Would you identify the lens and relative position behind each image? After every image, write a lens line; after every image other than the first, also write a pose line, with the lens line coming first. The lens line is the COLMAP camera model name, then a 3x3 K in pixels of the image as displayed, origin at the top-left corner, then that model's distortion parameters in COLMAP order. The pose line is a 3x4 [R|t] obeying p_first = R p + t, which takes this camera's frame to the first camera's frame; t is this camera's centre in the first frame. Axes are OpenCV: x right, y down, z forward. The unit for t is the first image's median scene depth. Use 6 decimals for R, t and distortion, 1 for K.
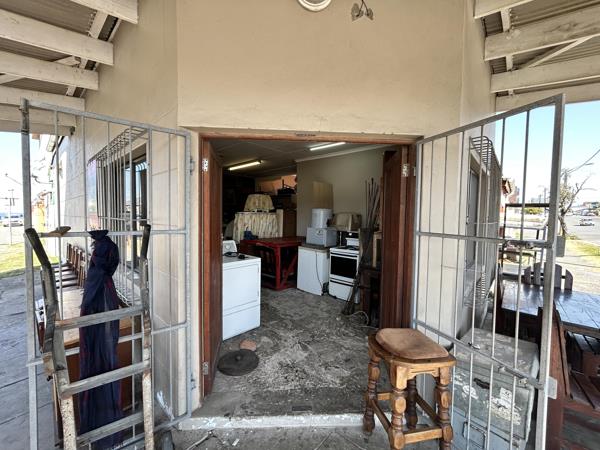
lens RADIAL K [[244.0, 0, 299.2], [0, 244.0, 225.1], [0, 0, 1]] dist [0.003211, 0.000140]
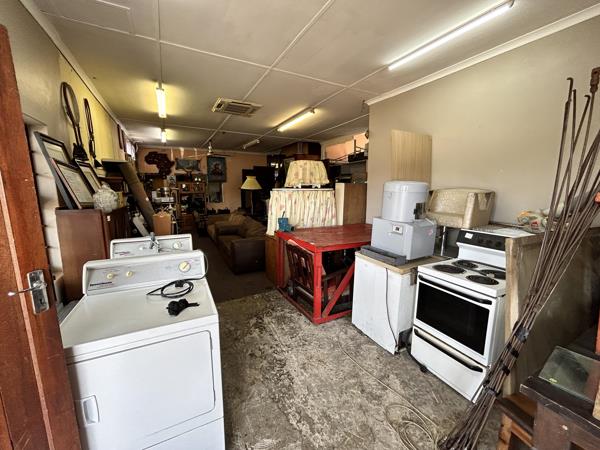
lens RADIAL K [[244.0, 0, 300.6], [0, 244.0, 225.5], [0, 0, 1]] dist [0.003211, 0.000140]
pose [[0.940344, 0.039730, -0.337898, 0.062427], [-0.001233, 0.993550, 0.113388, -0.032709], [0.340223, -0.106207, 0.934328, 0.441485]]
